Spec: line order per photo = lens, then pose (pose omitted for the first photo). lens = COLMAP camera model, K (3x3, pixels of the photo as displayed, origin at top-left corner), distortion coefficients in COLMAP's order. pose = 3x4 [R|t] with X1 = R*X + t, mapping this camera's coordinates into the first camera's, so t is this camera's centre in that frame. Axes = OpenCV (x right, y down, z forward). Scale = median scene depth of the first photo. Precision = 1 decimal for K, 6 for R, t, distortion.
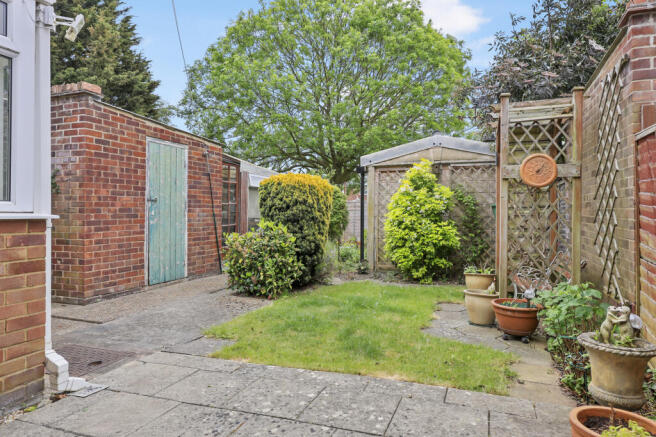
lens RADIAL K [[425.2, 0, 327.1], [0, 425.2, 214.1], [0, 0, 1]] dist [-0.006463, -0.000286]
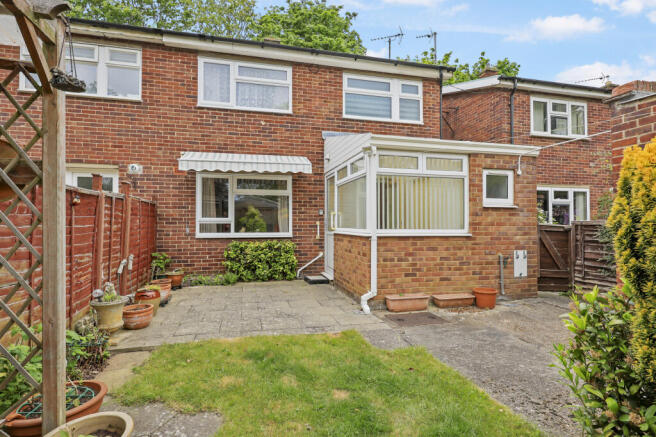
lens RADIAL K [[337.7, 0, 326.6], [0, 337.7, 219.9], [0, 0, 1]] dist [-0.001905, -0.000130]
pose [[-0.821549, -0.006436, -0.570101, 0.456128], [-0.000893, 0.999950, -0.010002, -0.045349], [0.570137, -0.007708, -0.821513, 1.775259]]
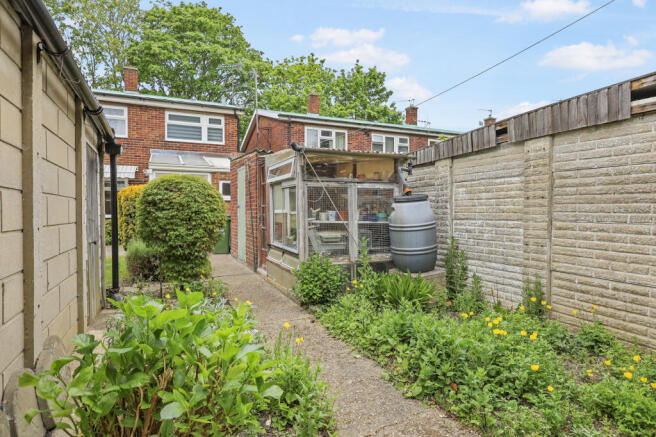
lens RADIAL K [[382.7, 0, 326.9], [0, 382.7, 218.1], [0, 0, 1]] dist [-0.000521, 0.000492]
pose [[-0.711239, 0.009324, -0.702888, 0.526171], [-0.002107, 0.999879, 0.015395, -0.036215], [0.702947, 0.012430, -0.711134, 2.489926]]
